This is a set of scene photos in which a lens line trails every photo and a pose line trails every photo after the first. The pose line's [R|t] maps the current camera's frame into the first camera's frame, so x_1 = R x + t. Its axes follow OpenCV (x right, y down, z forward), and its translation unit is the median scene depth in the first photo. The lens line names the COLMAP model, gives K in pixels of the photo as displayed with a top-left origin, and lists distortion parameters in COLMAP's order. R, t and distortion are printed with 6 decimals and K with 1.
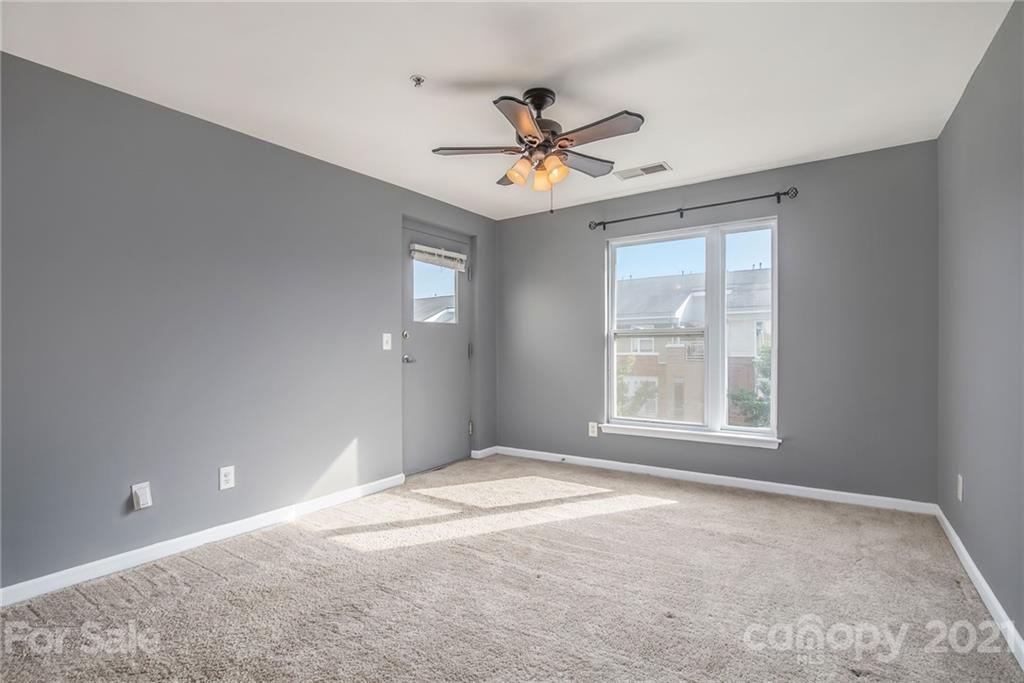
lens RADIAL K [[474.9, 0, 511.6], [0, 474.9, 348.1], [0, 0, 1]] dist [-0.024681, -0.001237]
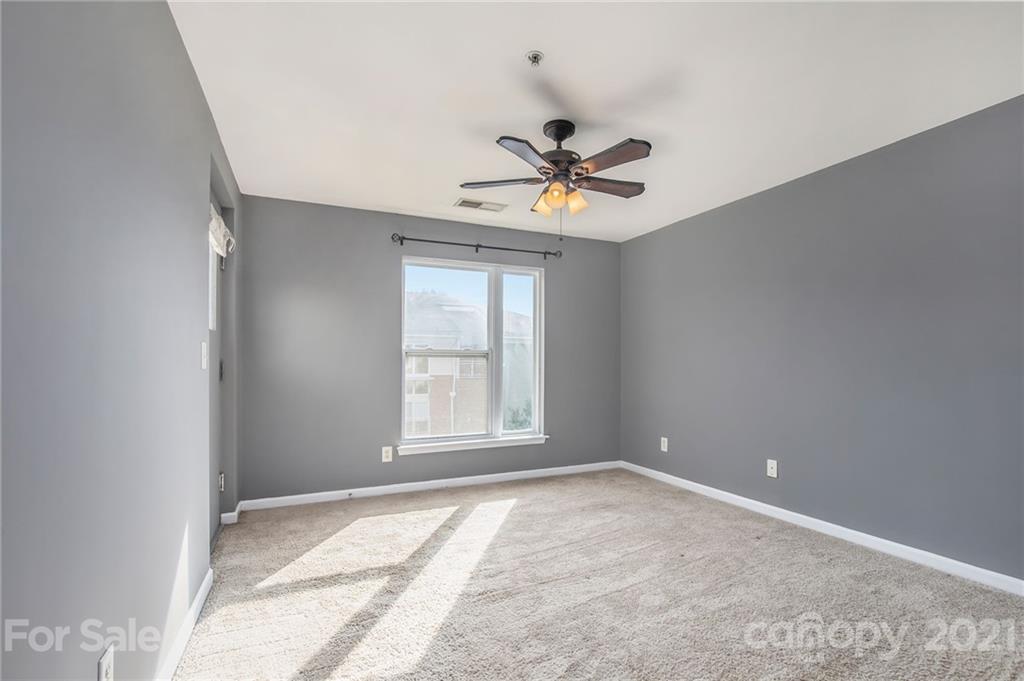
lens RADIAL K [[474.9, 0, 501.1], [0, 474.9, 365.6], [0, 0, 1]] dist [-0.024681, -0.001237]
pose [[0.519514, 0.001104, 0.854461, -0.590052], [0.000761, 0.999998, -0.001755, -0.002876], [-0.854462, 0.001562, 0.519512, 0.367989]]
